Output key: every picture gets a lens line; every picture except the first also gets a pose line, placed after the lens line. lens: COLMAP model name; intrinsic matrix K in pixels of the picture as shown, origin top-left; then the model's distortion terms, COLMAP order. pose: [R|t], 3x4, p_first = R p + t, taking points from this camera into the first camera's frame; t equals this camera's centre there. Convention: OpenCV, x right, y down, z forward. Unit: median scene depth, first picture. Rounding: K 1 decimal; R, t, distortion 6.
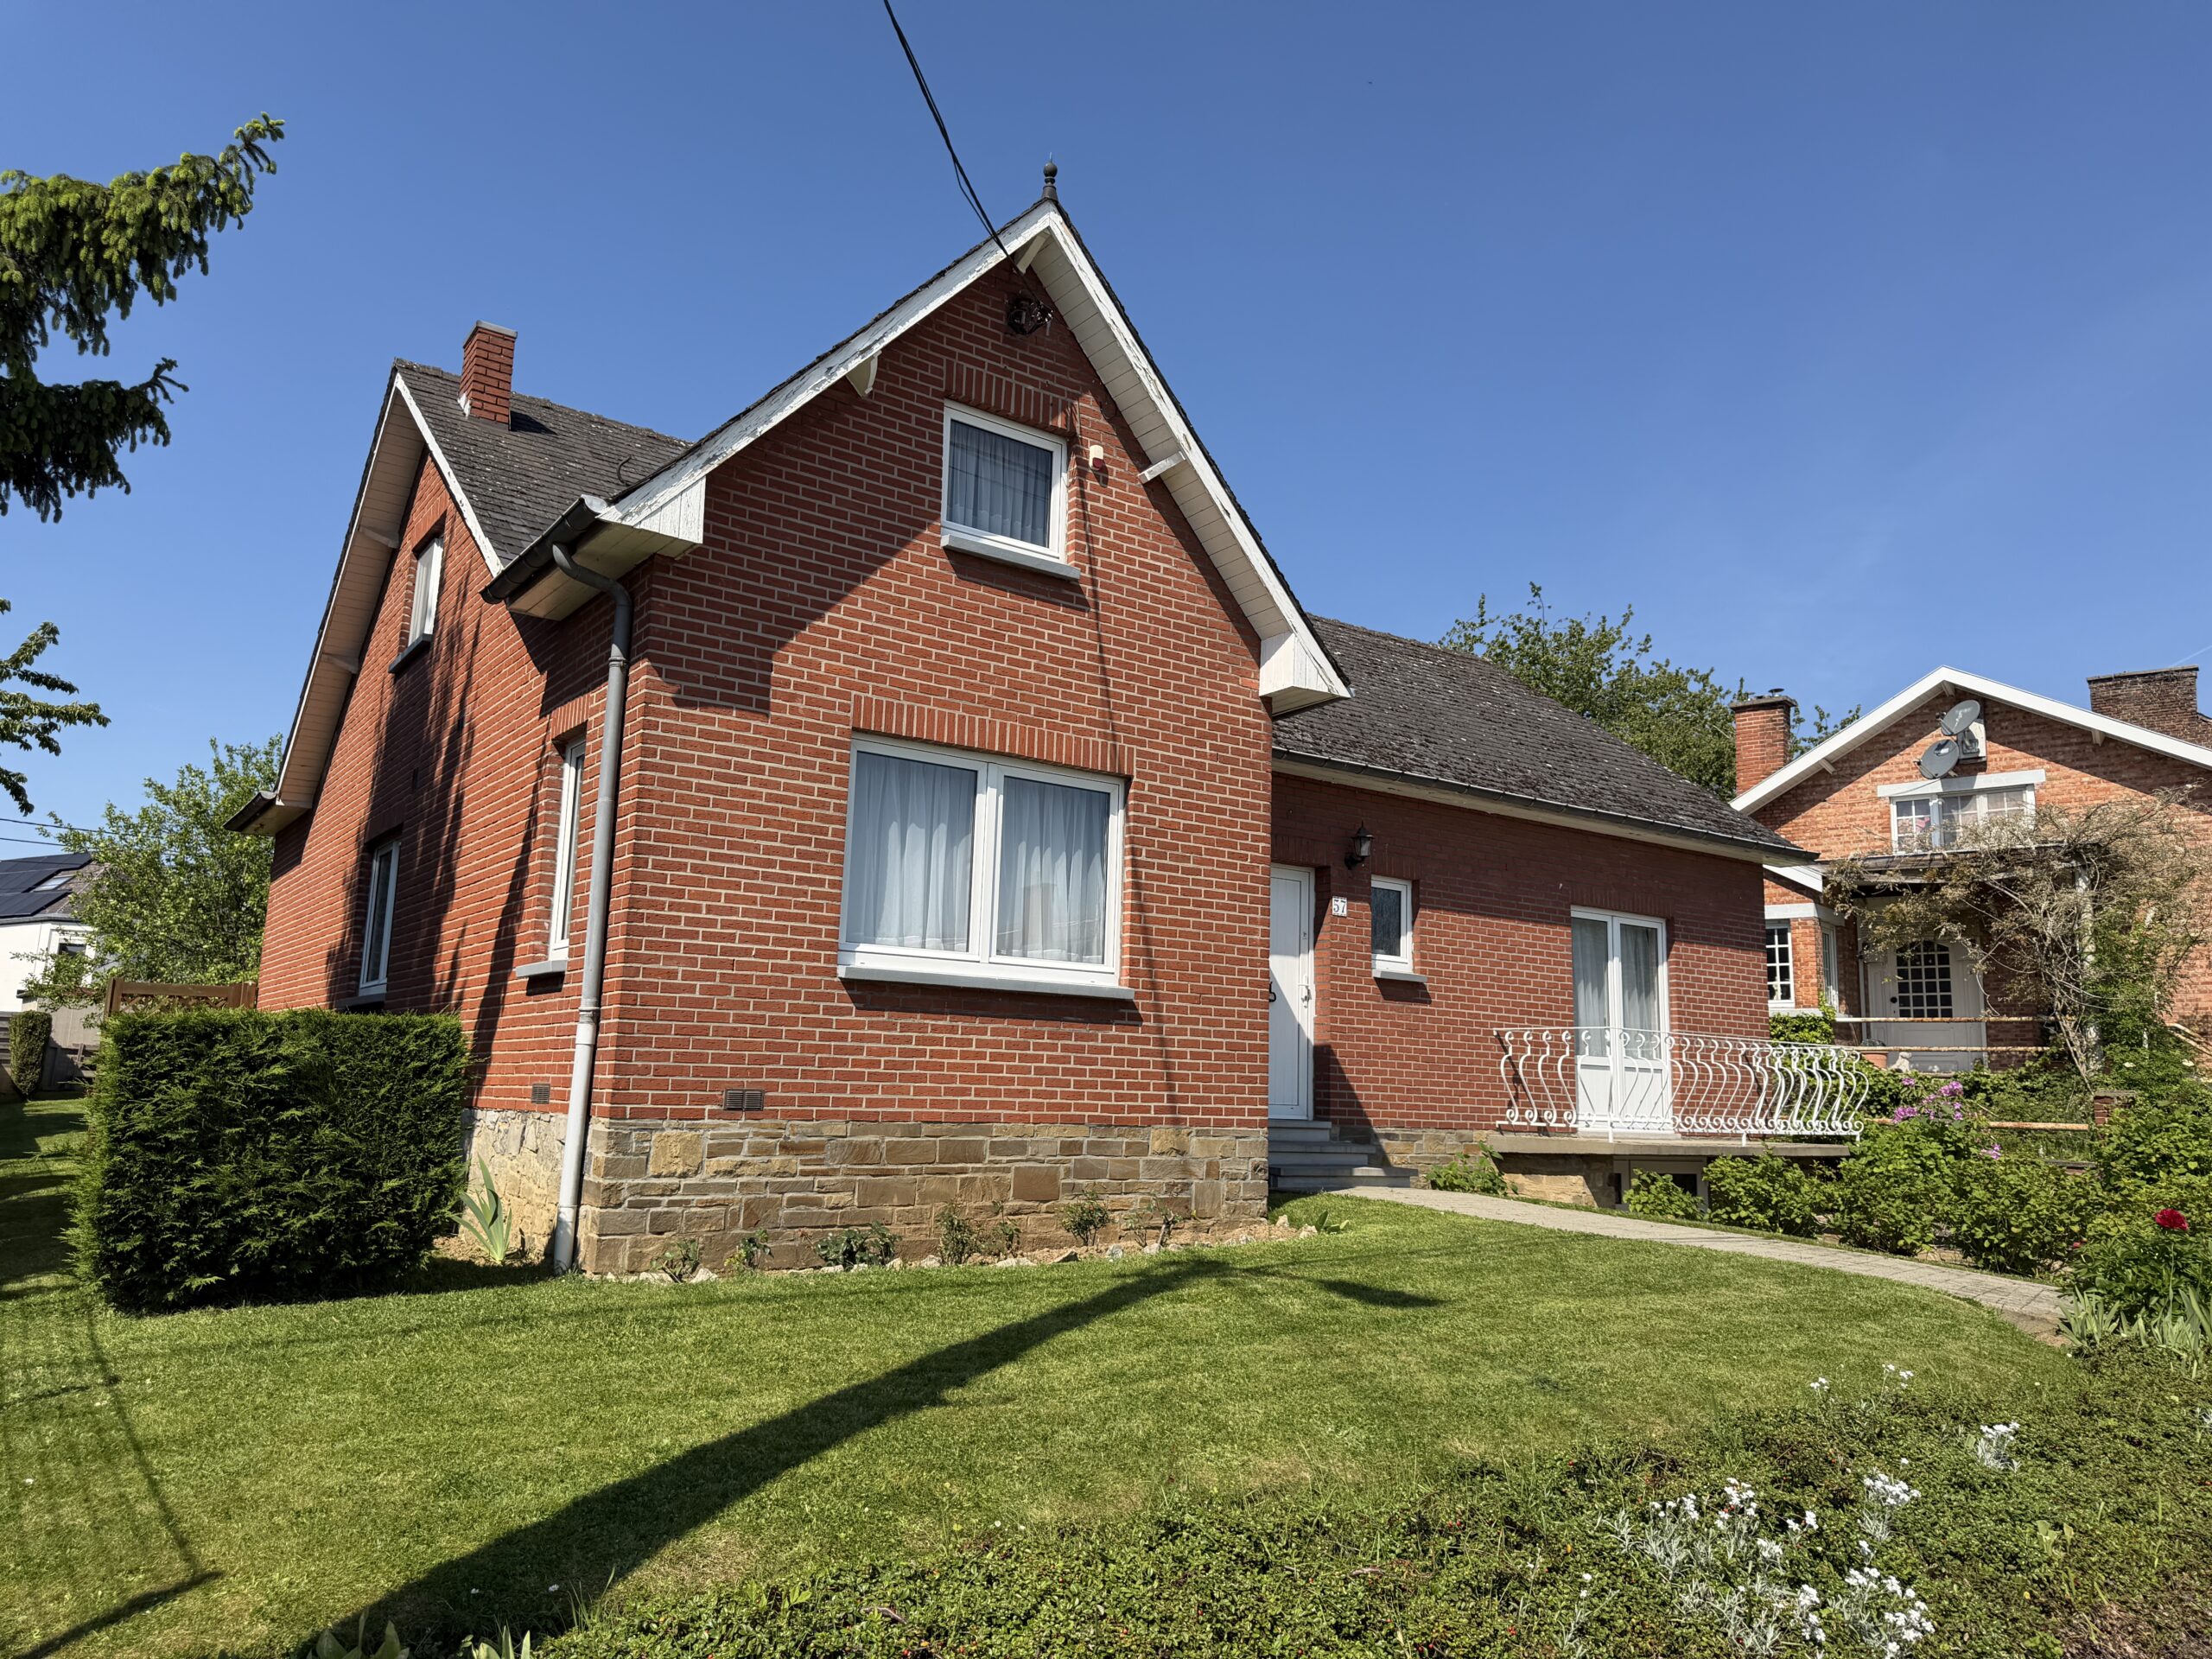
lens RADIAL K [[1552.7, 0, 1106.0], [0, 1552.7, 829.5], [0, 0, 1]] dist [0.131313, -0.121661]
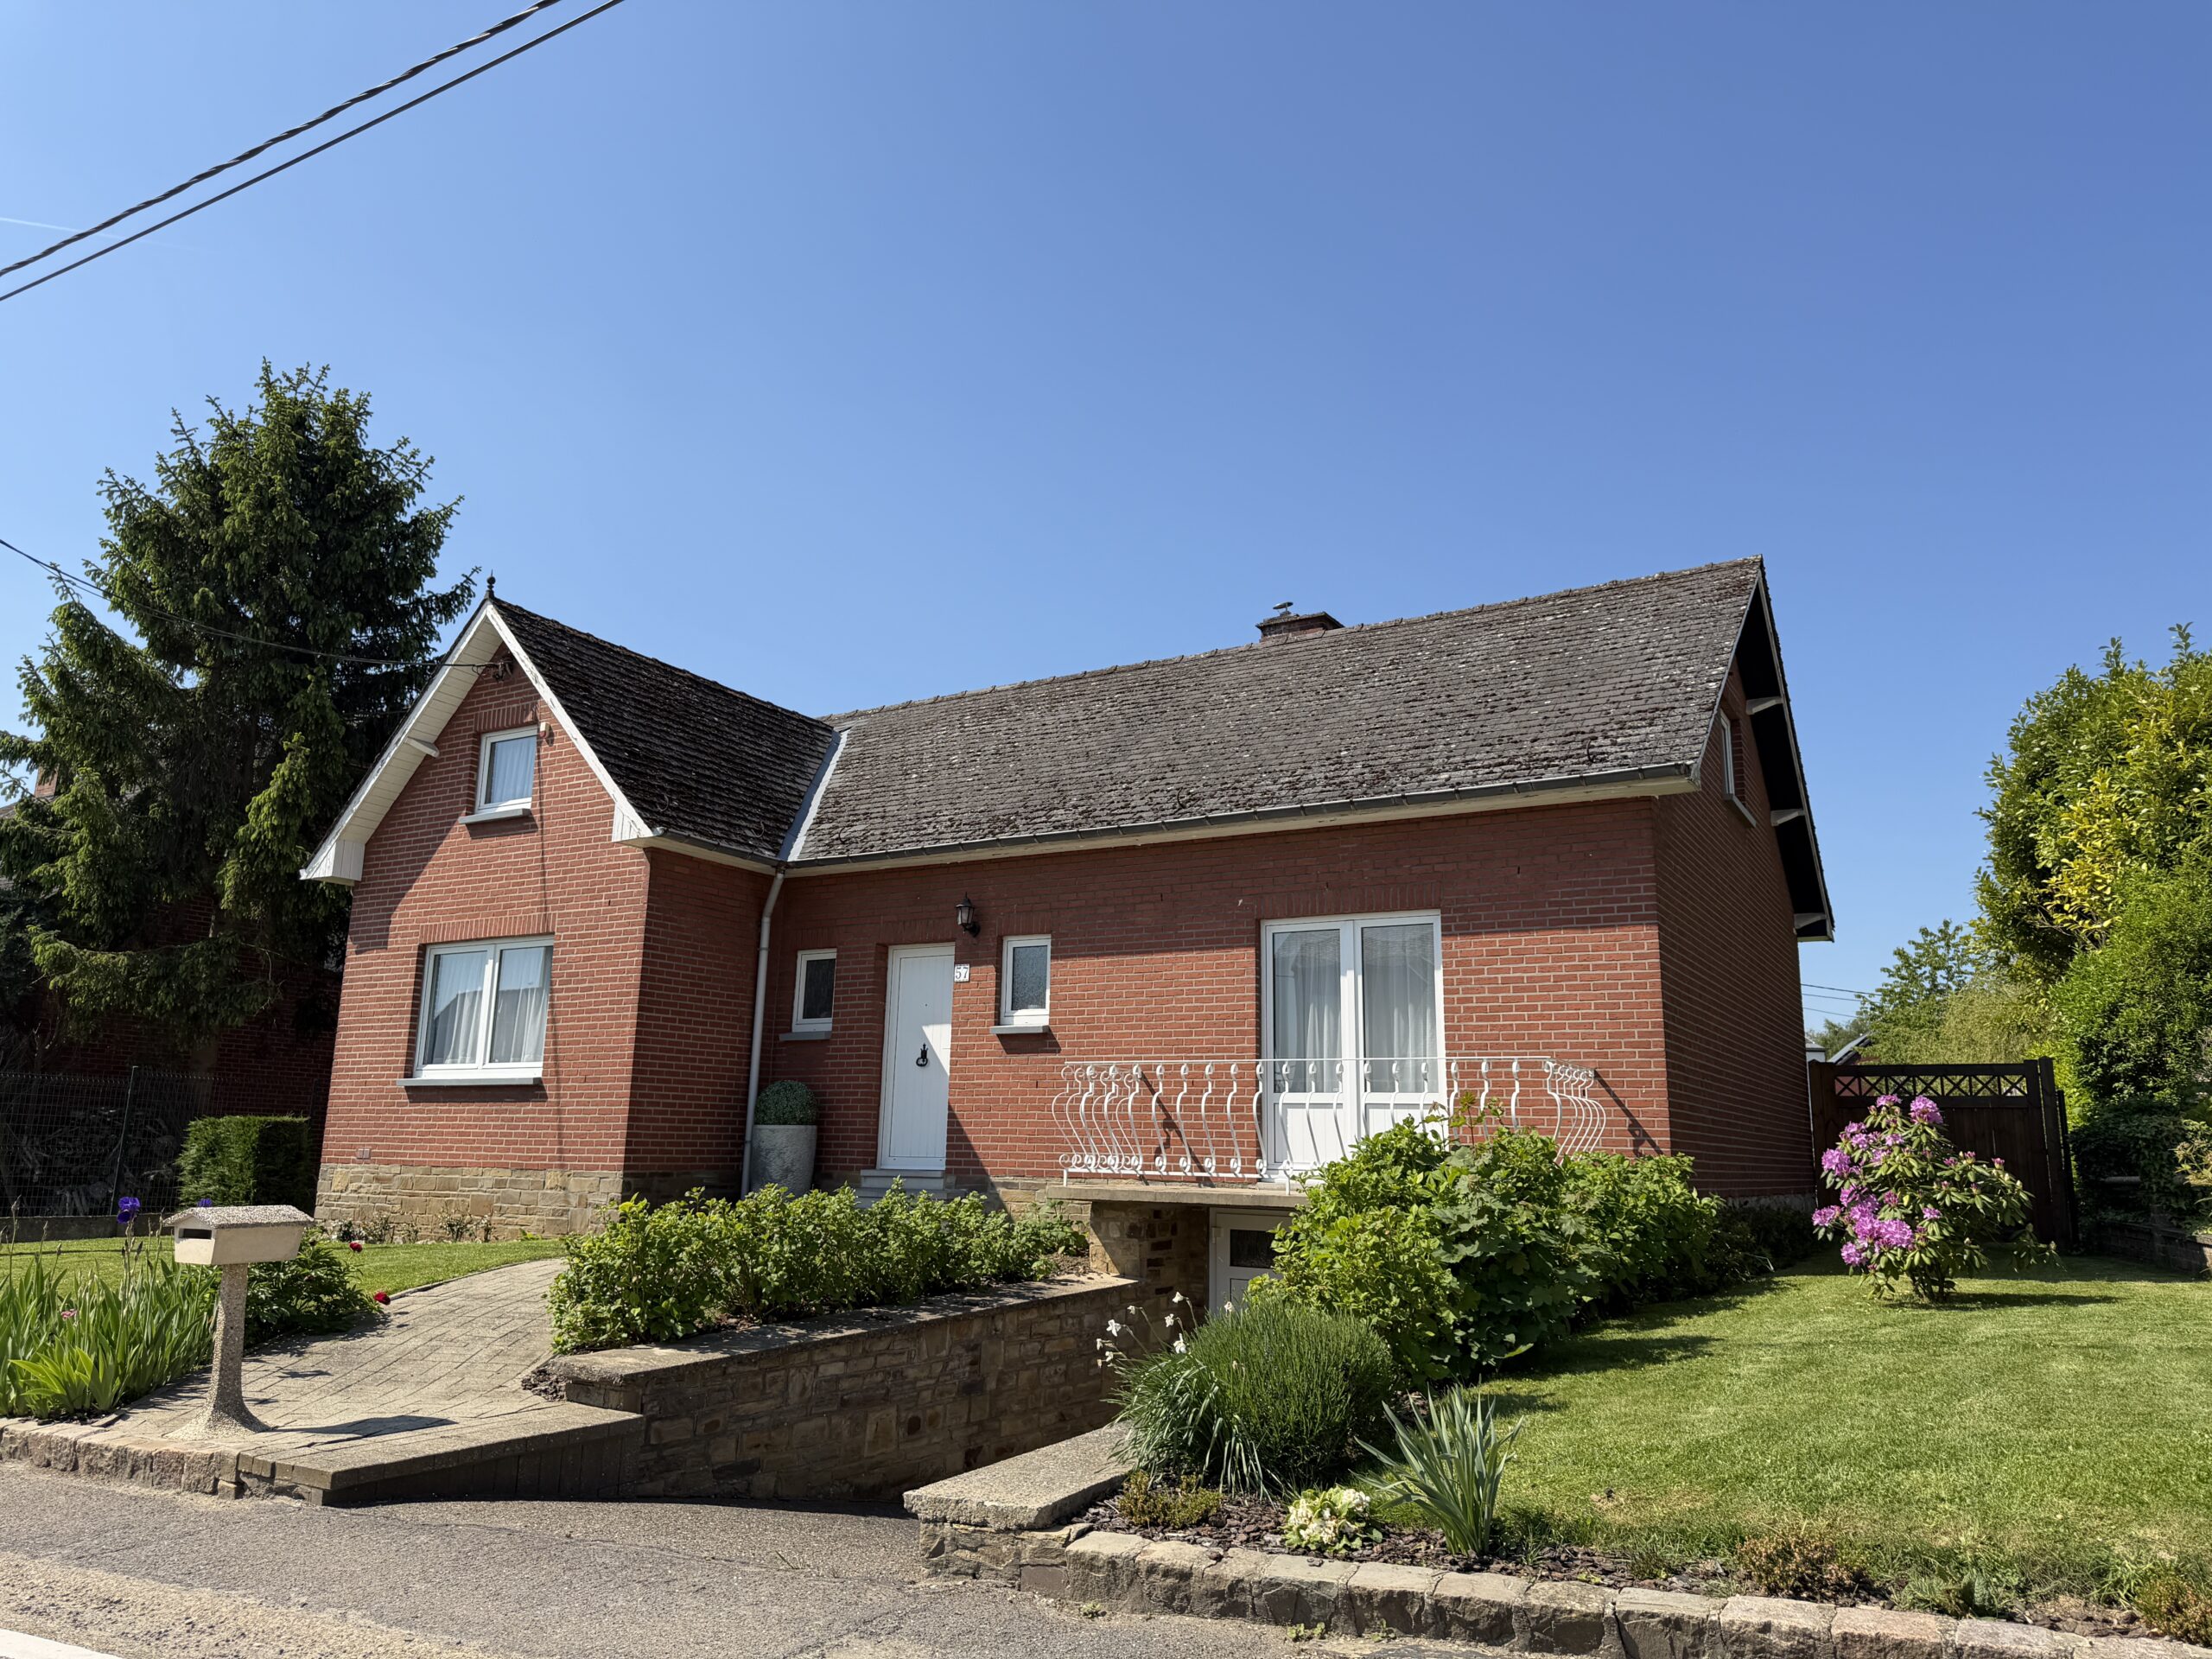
lens RADIAL K [[1499.0, 0, 1106.0], [0, 1499.0, 829.5], [0, 0, 1]] dist [0.011699, 0.002229]
pose [[0.420645, -0.210069, -0.882569, 1.461069], [0.153407, 0.975284, -0.159021, 0.171285], [0.894161, -0.068501, 0.442475, 0.809119]]
